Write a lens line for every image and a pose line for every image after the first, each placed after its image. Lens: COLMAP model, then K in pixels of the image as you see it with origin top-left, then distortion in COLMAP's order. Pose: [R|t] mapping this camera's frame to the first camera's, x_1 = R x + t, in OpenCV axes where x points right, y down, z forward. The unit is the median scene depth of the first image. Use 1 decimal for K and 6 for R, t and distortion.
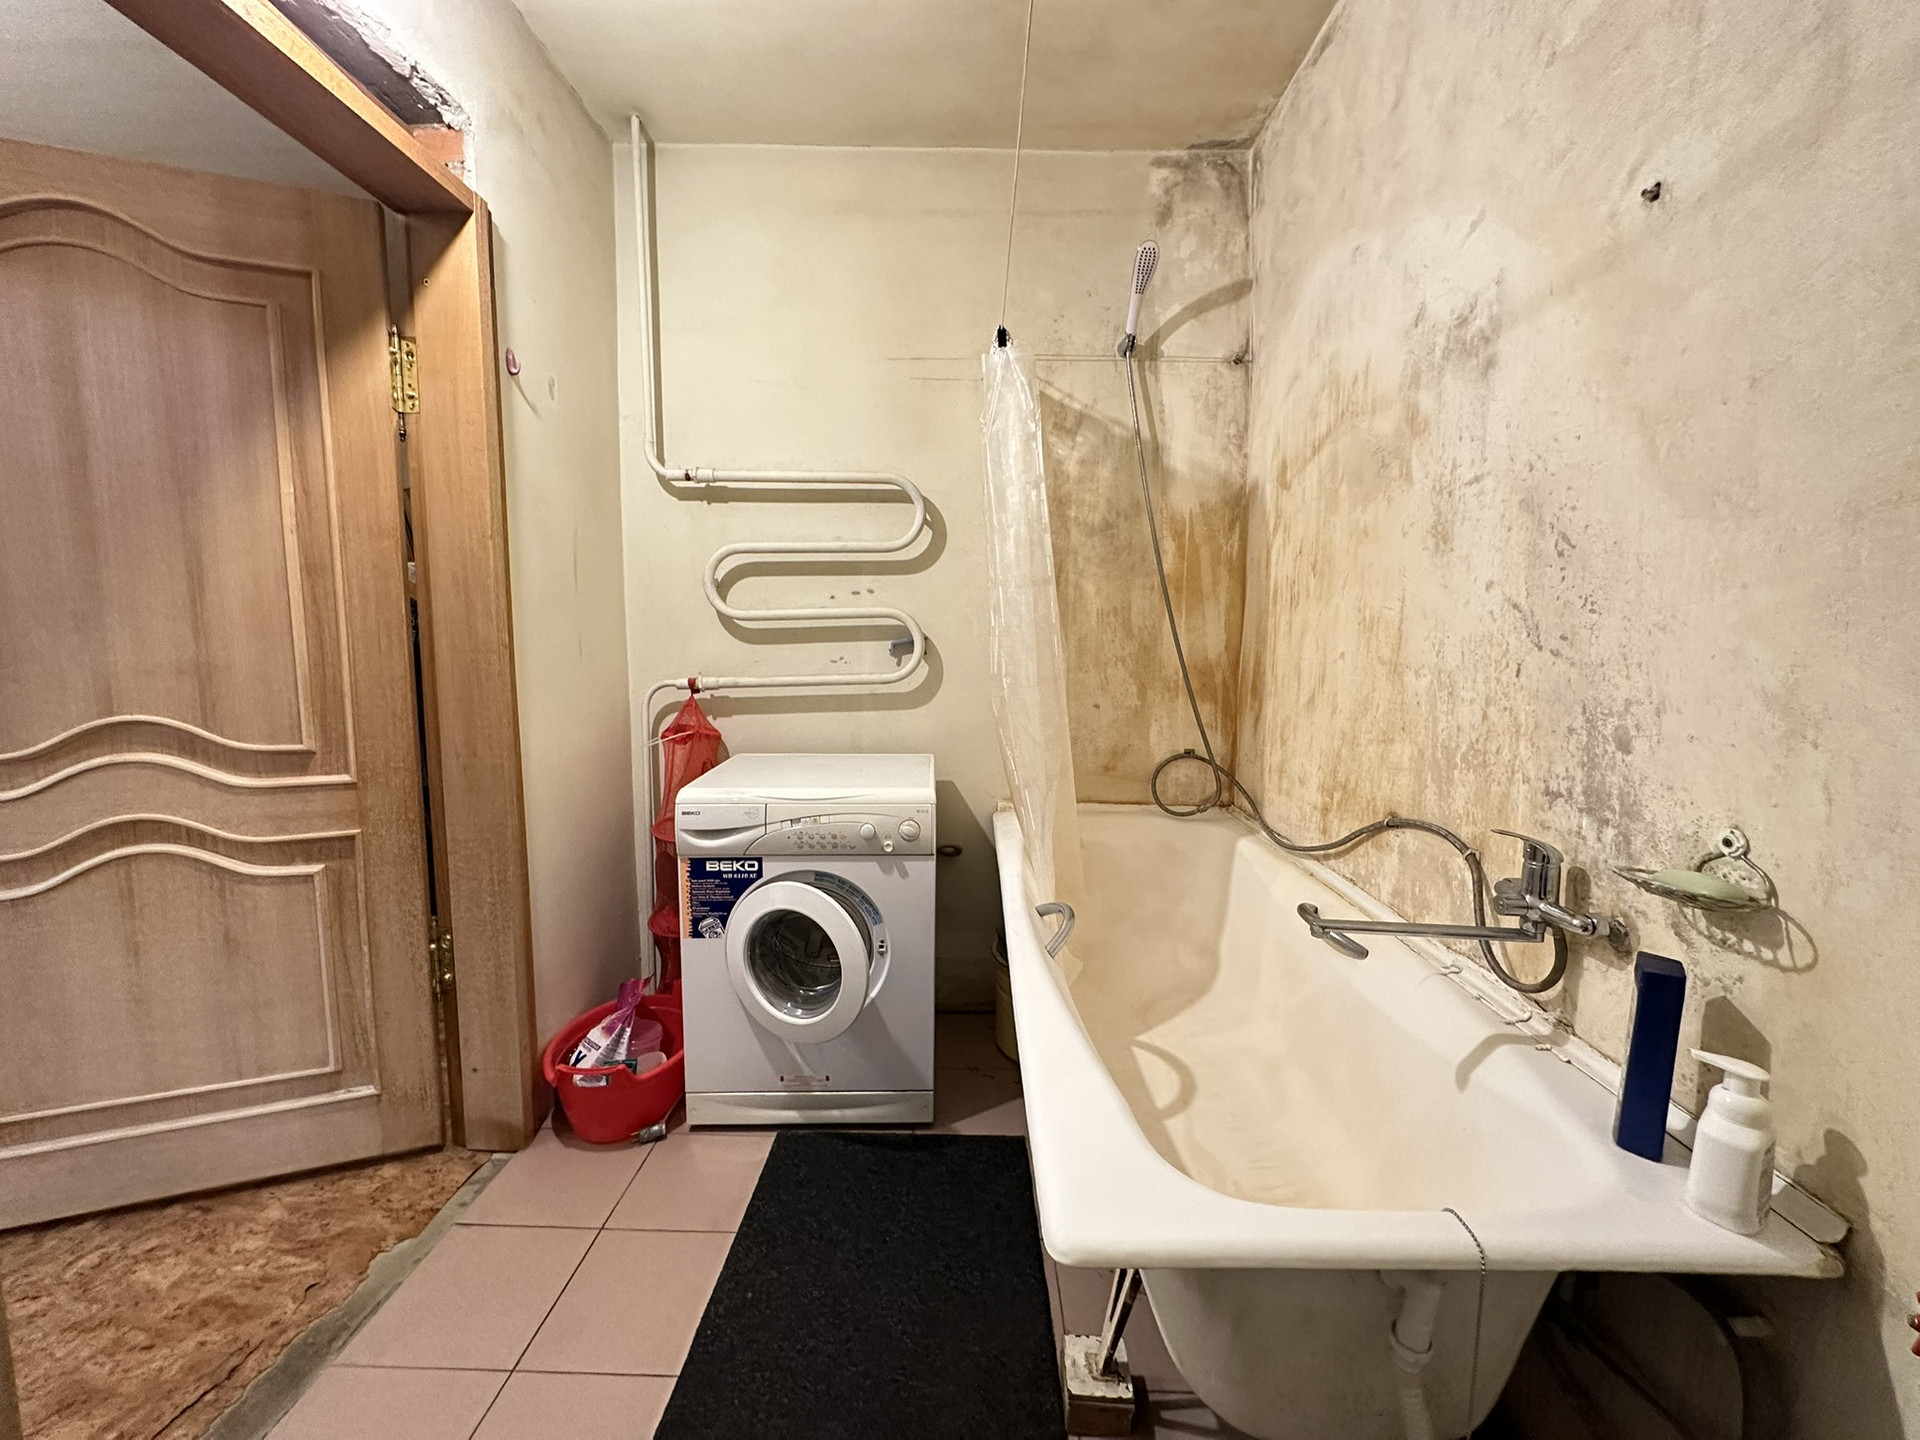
lens RADIAL K [[765.5, 0, 951.8], [0, 765.5, 717.2], [0, 0, 1]] dist [-0.001570, -0.000316]
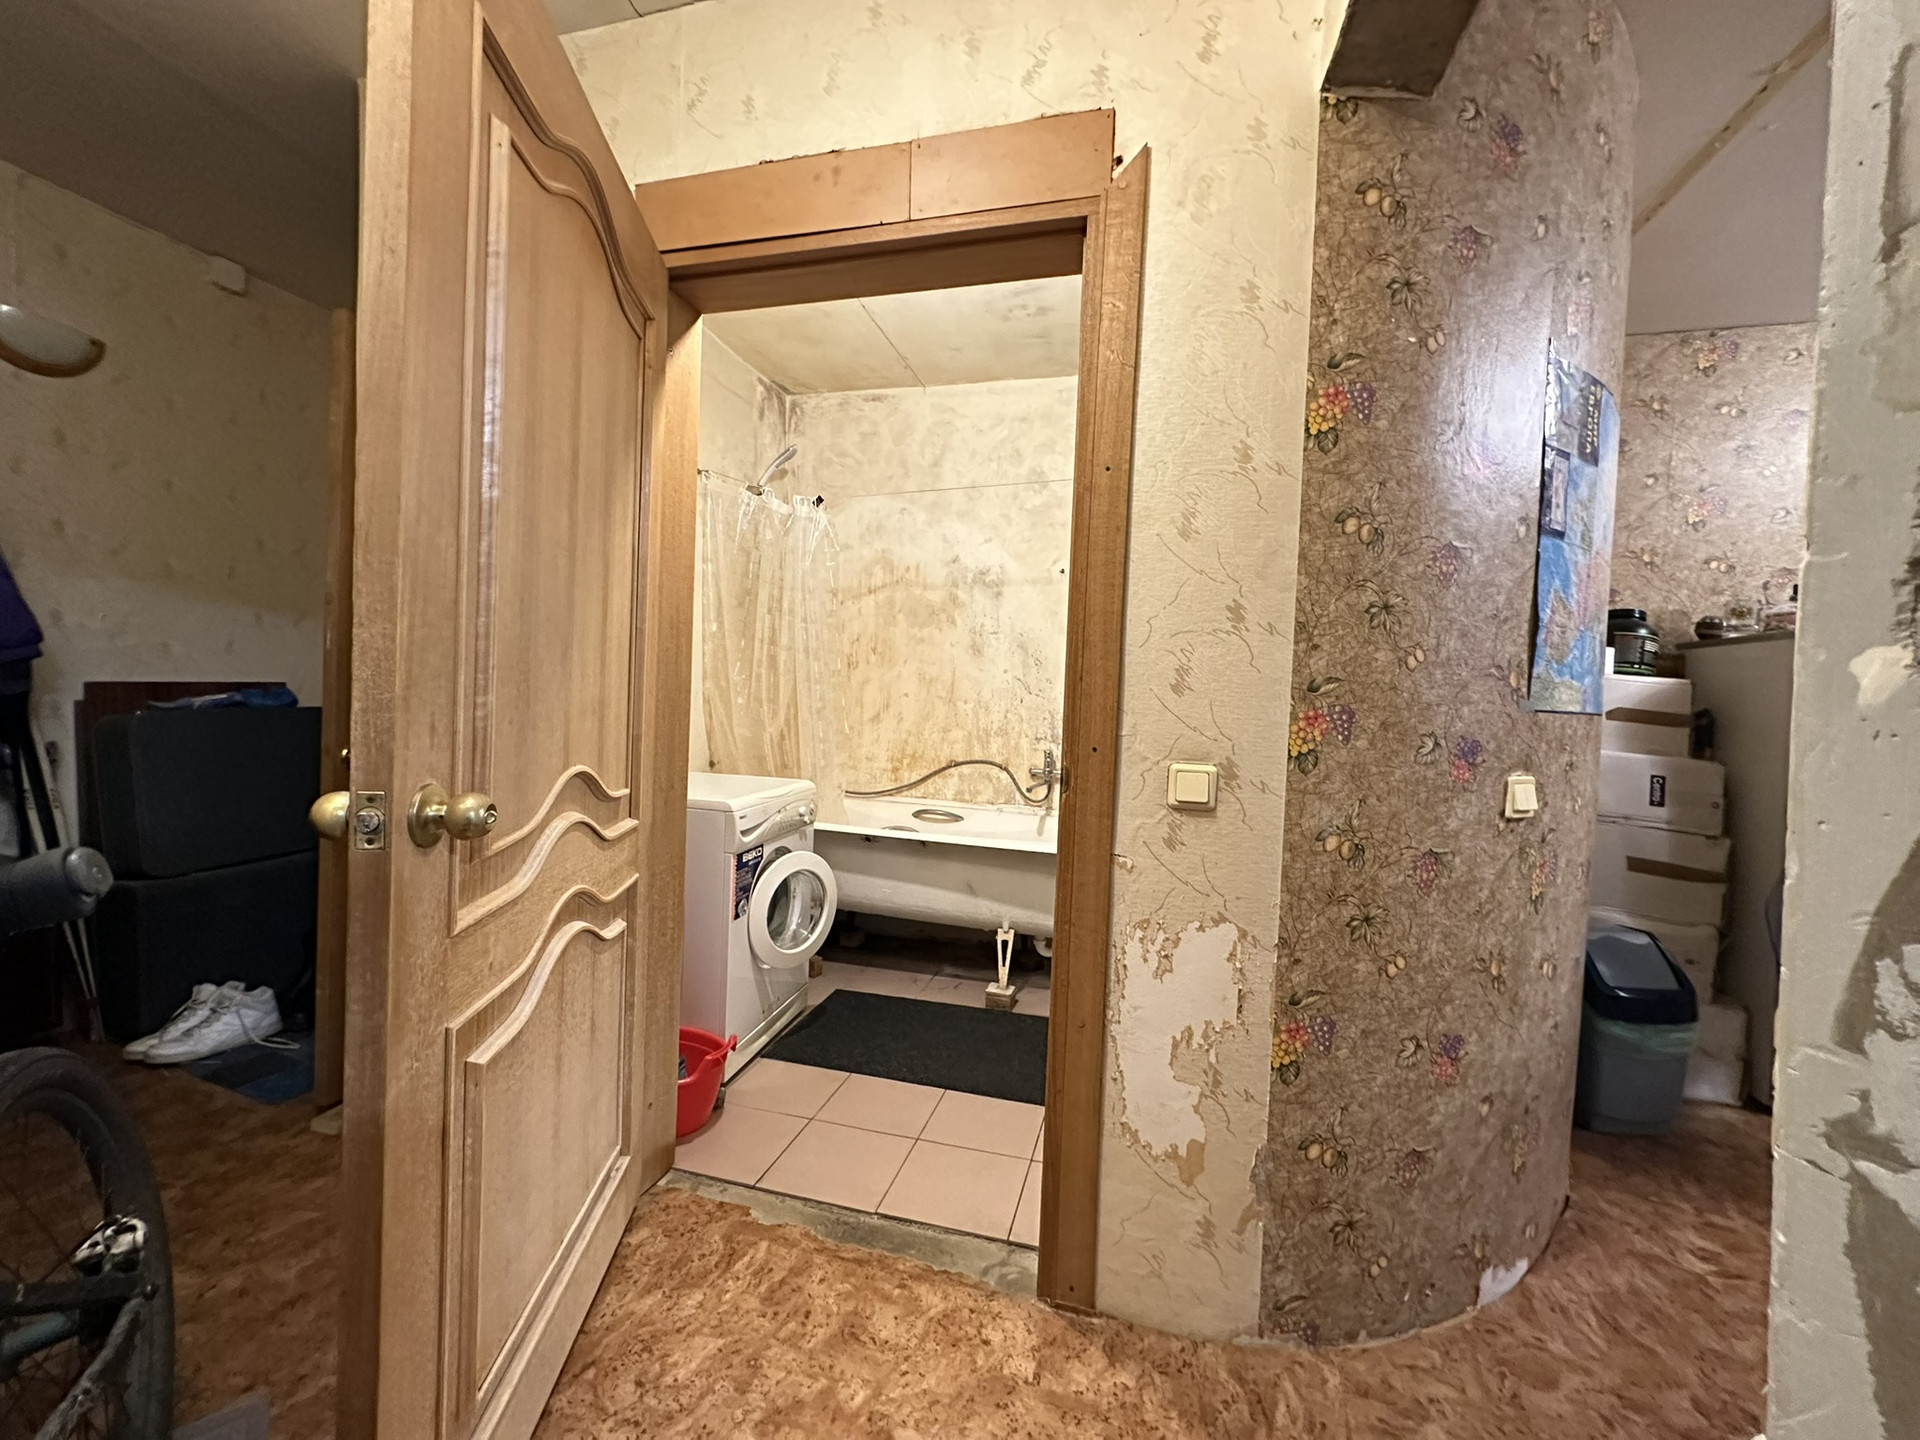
lens RADIAL K [[765.5, 0, 960.4], [0, 765.5, 714.6], [0, 0, 1]] dist [-0.001570, -0.000316]
pose [[0.240019, -0.022033, 0.970518, -1.711913], [0.066873, 0.997743, 0.006113, -0.031501], [-0.968462, 0.063434, 0.240951, 0.386609]]
